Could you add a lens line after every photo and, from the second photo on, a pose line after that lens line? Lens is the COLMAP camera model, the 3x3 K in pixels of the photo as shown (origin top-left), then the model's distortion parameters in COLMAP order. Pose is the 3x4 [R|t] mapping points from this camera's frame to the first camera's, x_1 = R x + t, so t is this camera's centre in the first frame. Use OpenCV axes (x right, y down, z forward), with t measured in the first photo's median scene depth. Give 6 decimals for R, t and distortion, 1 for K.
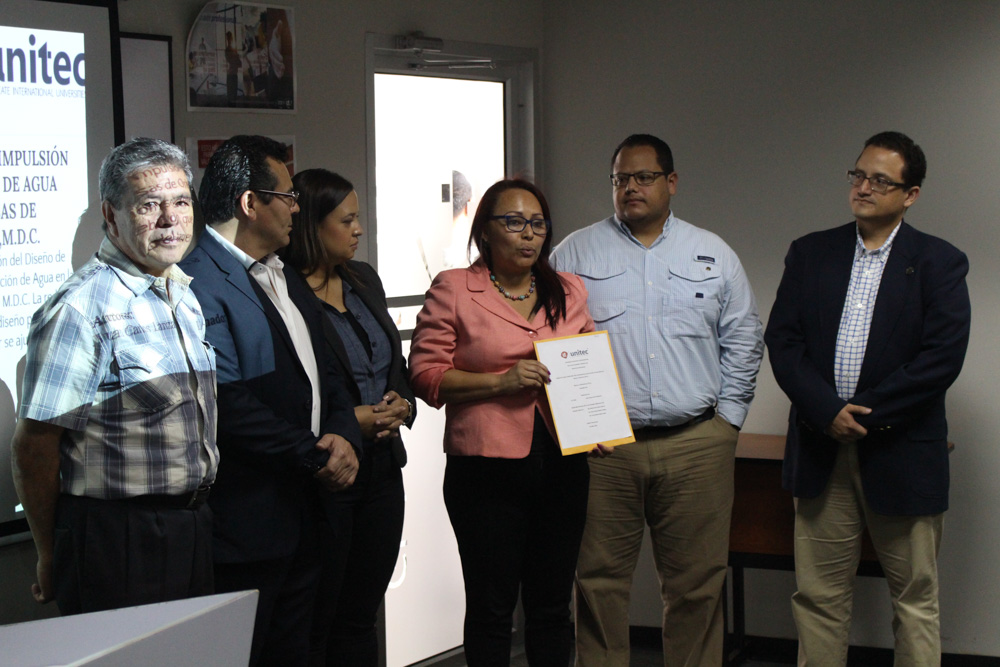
lens RADIAL K [[1832.1, 0, 500.0], [0, 1832.1, 333.5], [0, 0, 1]] dist [-0.012998, 0.272619]
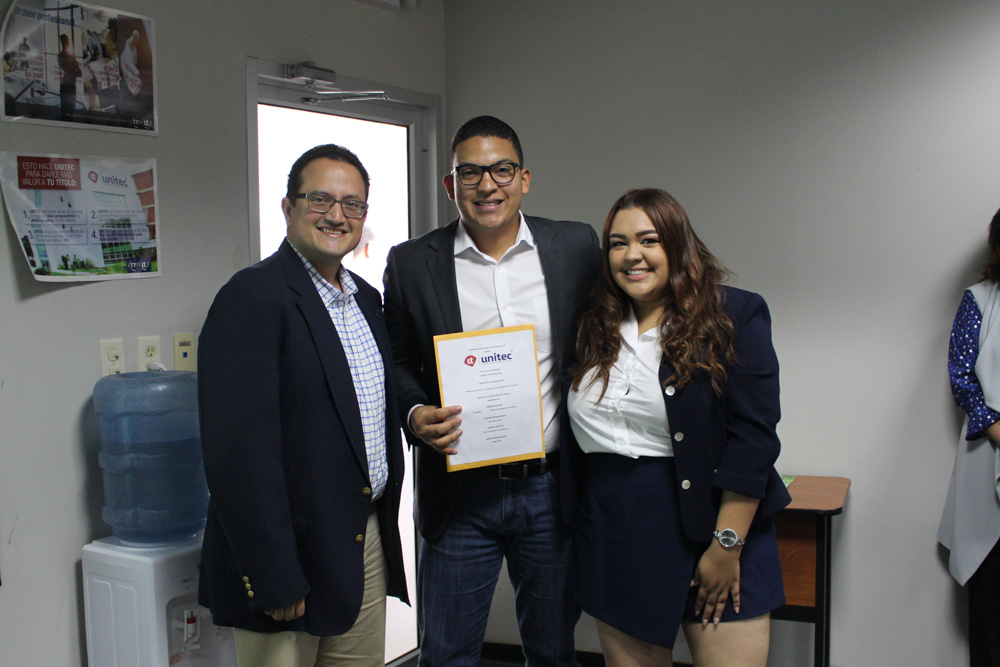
lens RADIAL K [[1094.5, 0, 500.0], [0, 1094.5, 333.5], [0, 0, 1]] dist [-0.114144, 0.141921]
pose [[0.999377, -0.003181, 0.035150, 0.041484], [0.003620, 0.999916, -0.012408, -0.015849], [-0.035107, 0.012528, 0.999305, 0.491720]]
